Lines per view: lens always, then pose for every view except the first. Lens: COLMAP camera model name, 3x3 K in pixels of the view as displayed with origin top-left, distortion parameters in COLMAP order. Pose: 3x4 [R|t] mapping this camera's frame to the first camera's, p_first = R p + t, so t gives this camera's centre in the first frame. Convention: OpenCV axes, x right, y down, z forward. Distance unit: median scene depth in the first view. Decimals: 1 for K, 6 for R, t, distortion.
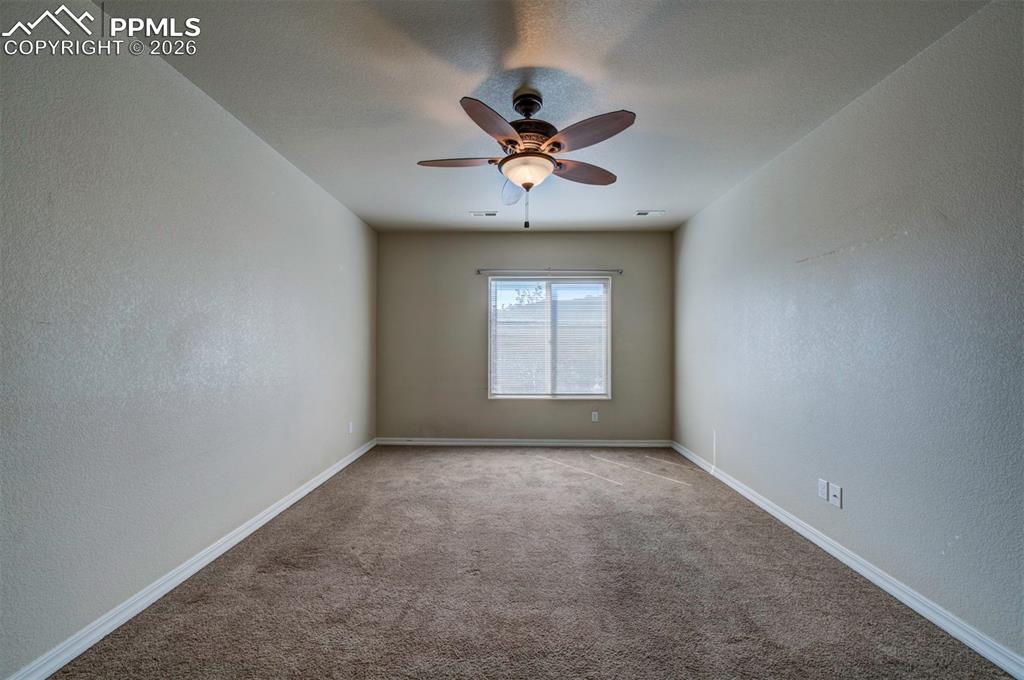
lens RADIAL K [[405.8, 0, 512.7], [0, 405.8, 343.4], [0, 0, 1]] dist [-0.001680, -0.000063]
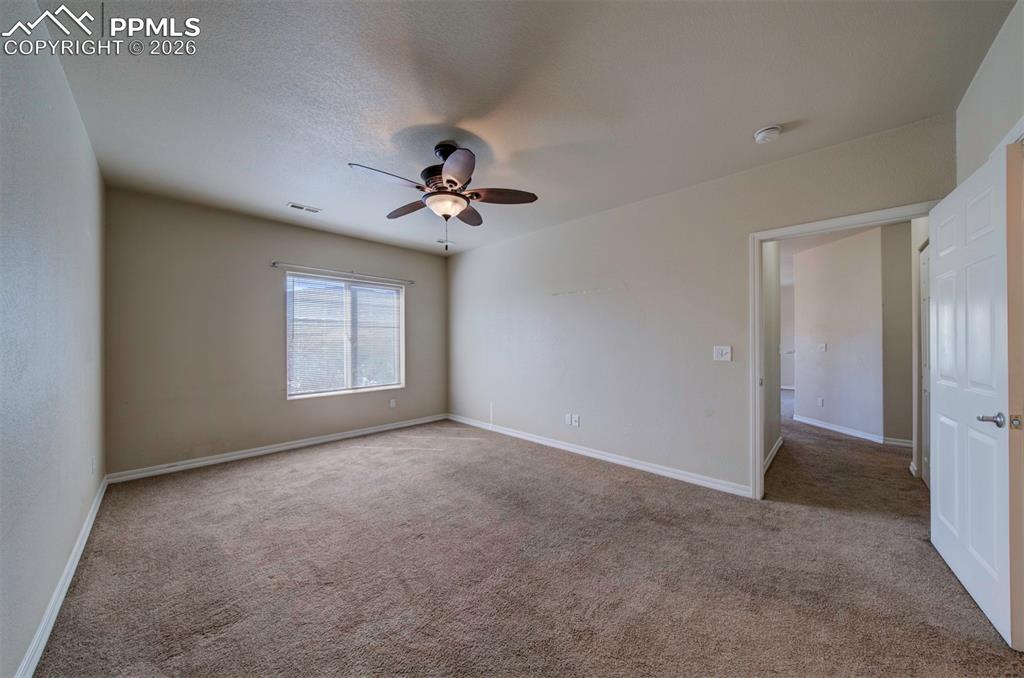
lens RADIAL K [[358.8, 0, 509.7], [0, 358.8, 341.9], [0, 0, 1]] dist [-0.006933, 0.000341]
pose [[0.662283, -0.004781, 0.749238, -0.424082], [0.001262, 0.999985, 0.005266, -0.003479], [-0.749252, -0.002542, 0.662280, 0.073758]]
